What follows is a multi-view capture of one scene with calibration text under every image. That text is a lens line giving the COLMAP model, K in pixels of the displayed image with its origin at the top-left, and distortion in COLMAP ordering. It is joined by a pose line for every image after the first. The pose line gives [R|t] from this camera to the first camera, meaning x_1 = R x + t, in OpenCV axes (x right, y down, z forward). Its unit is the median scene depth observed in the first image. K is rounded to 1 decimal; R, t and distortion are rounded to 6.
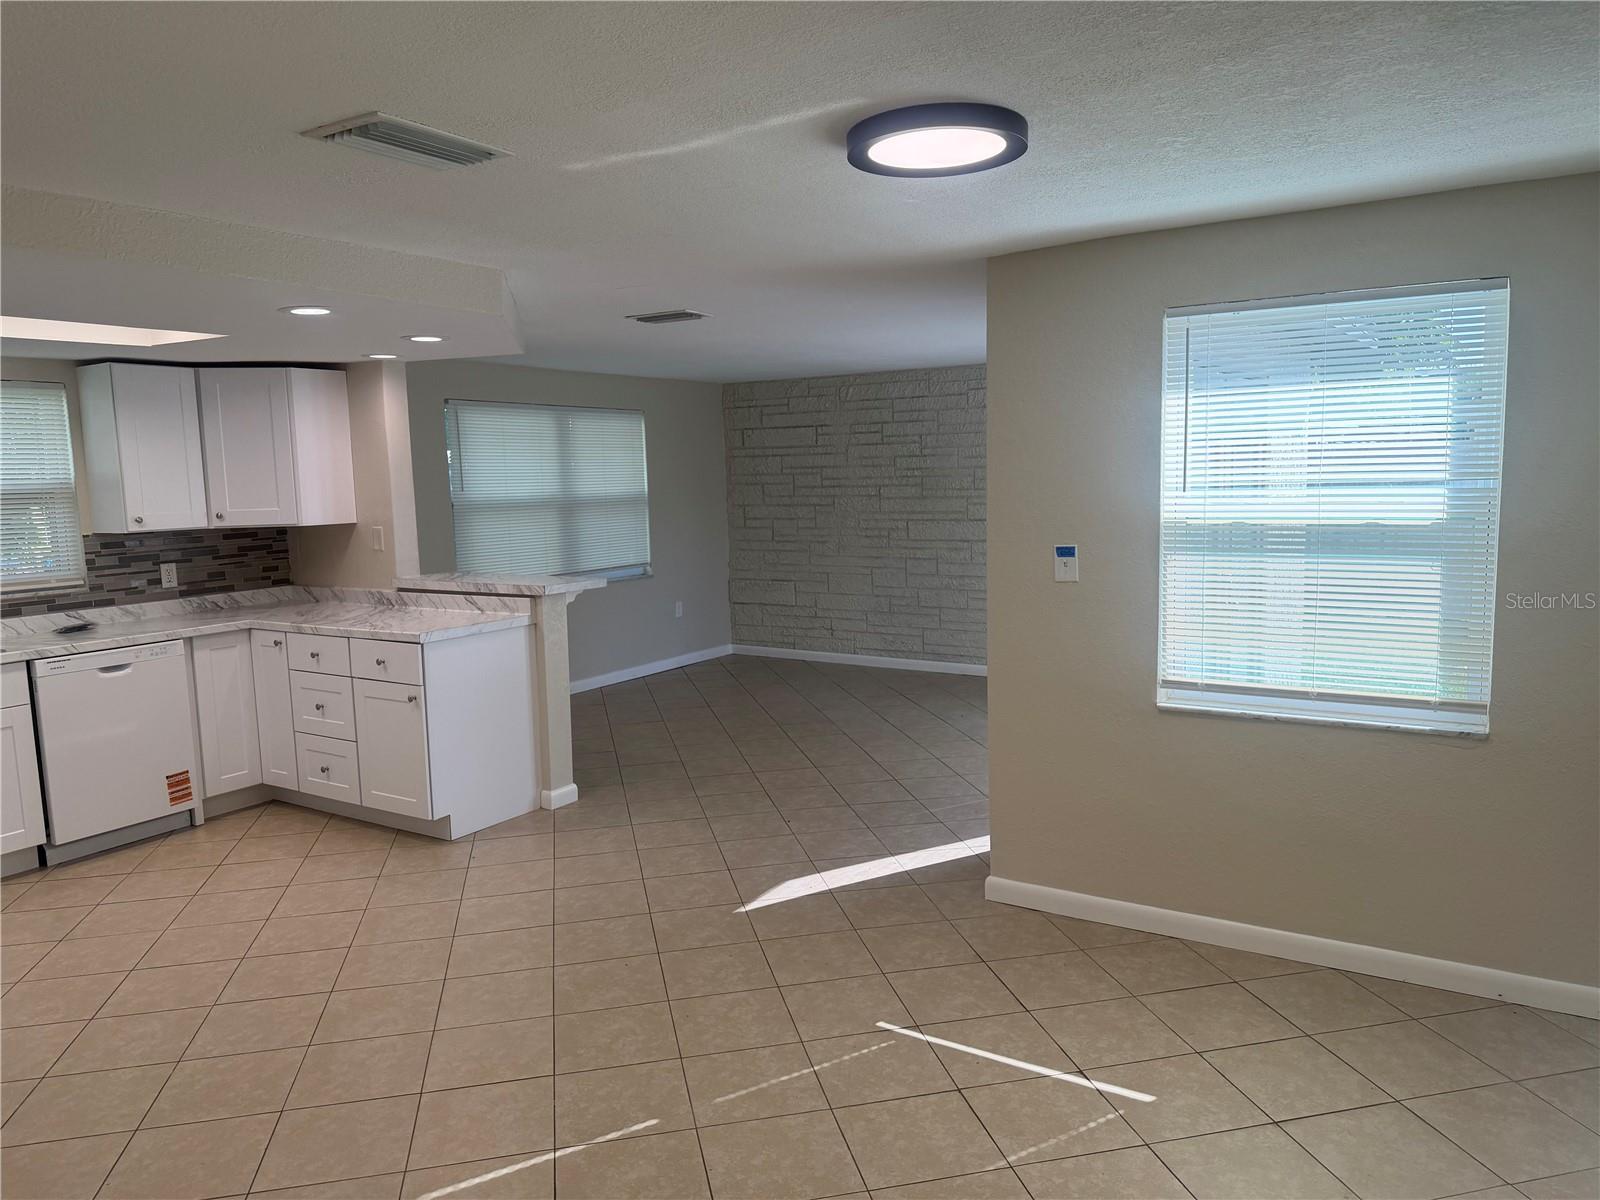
lens RADIAL K [[1114.5, 0, 798.6], [0, 1114.5, 598.9], [0, 0, 1]] dist [0.072209, -0.097937]
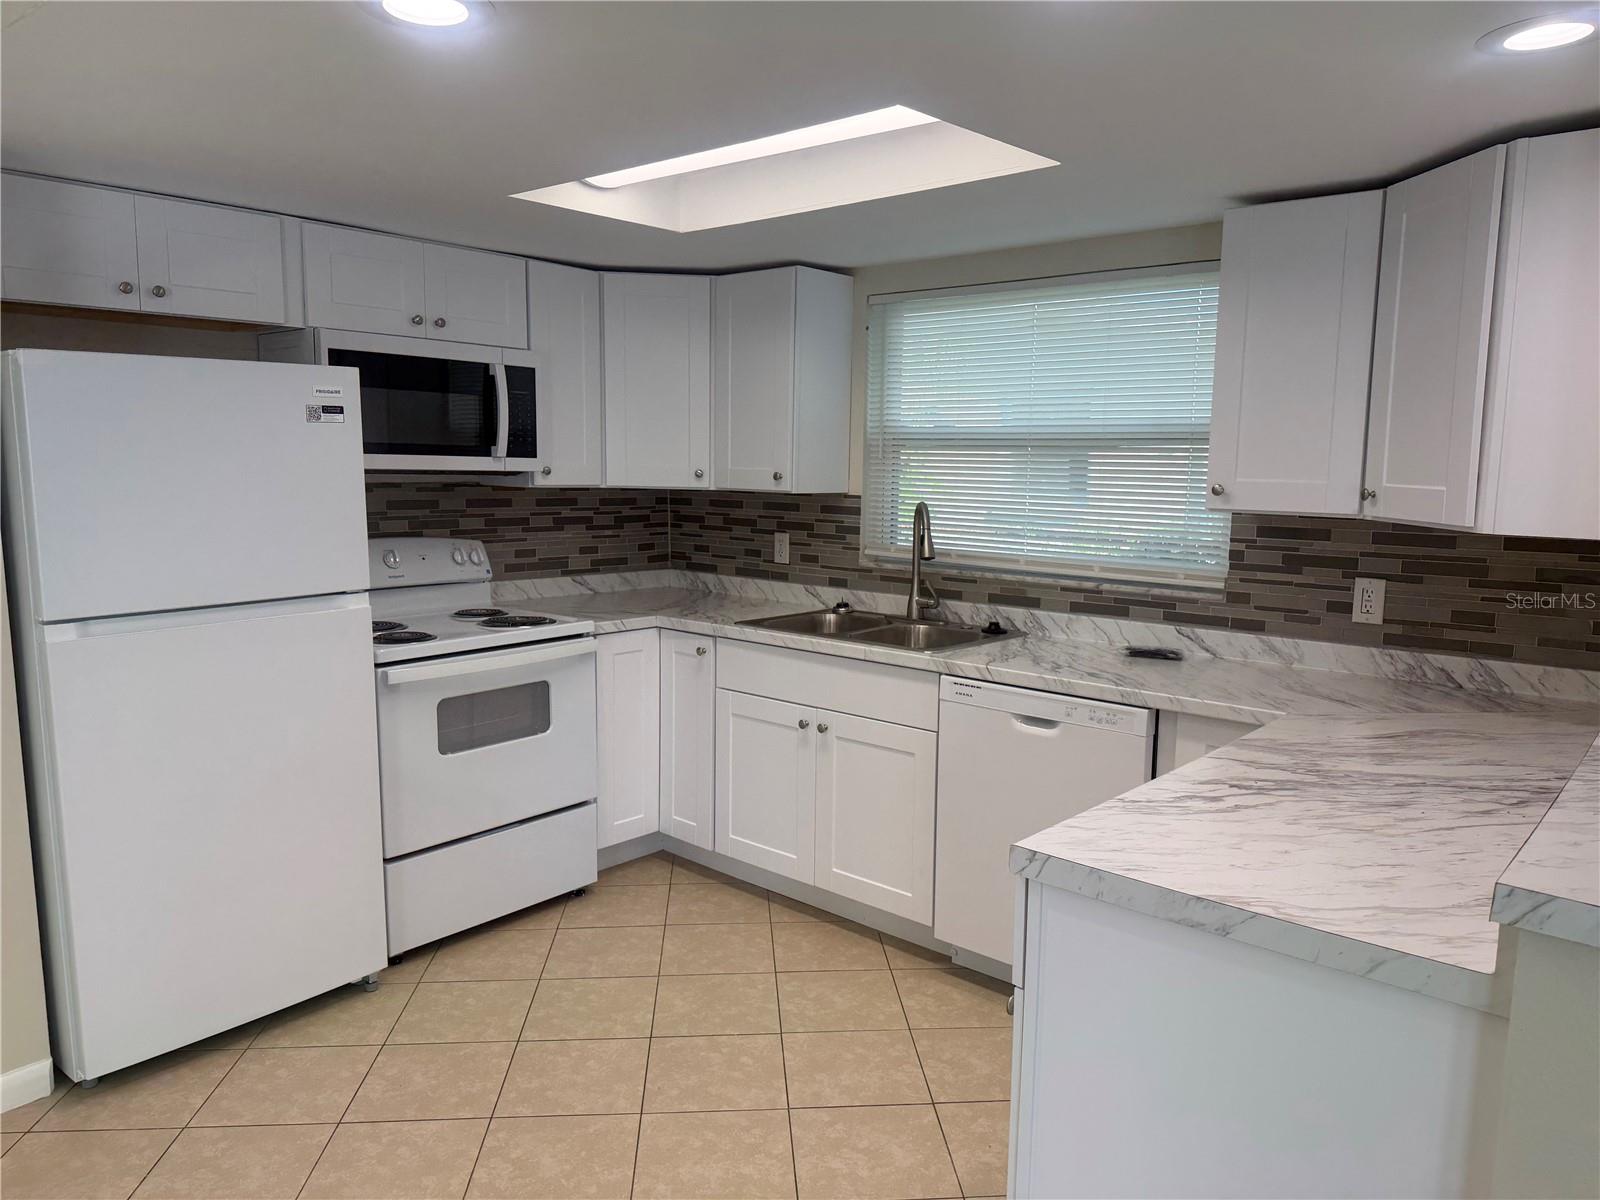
lens RADIAL K [[1114.5, 0, 811.6], [0, 1114.5, 609.3], [0, 0, 1]] dist [0.072209, -0.097937]
pose [[-0.143797, 0.162521, -0.976171, 0.003124], [-0.123619, 0.975746, 0.180660, -0.085950], [0.981856, 0.146652, -0.120218, 0.855504]]
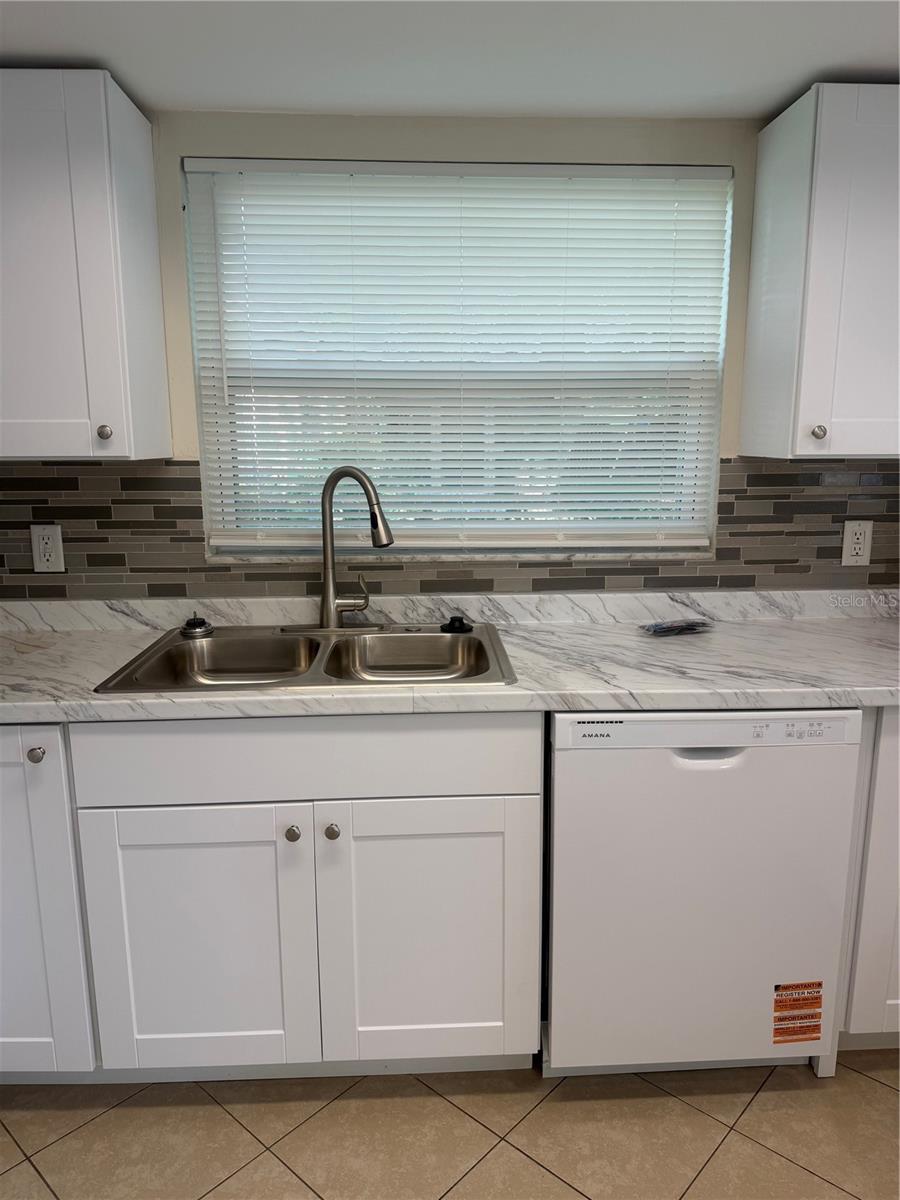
lens RADIAL K [[835.9, 0, 452.6], [0, 835.9, 605.0], [0, 0, 1]] dist [0.072209, -0.097937]
pose [[0.579951, 0.191806, -0.791750, -0.367230], [-0.107900, 0.981410, 0.158717, -0.037277], [0.807474, -0.006618, 0.589866, 0.646239]]
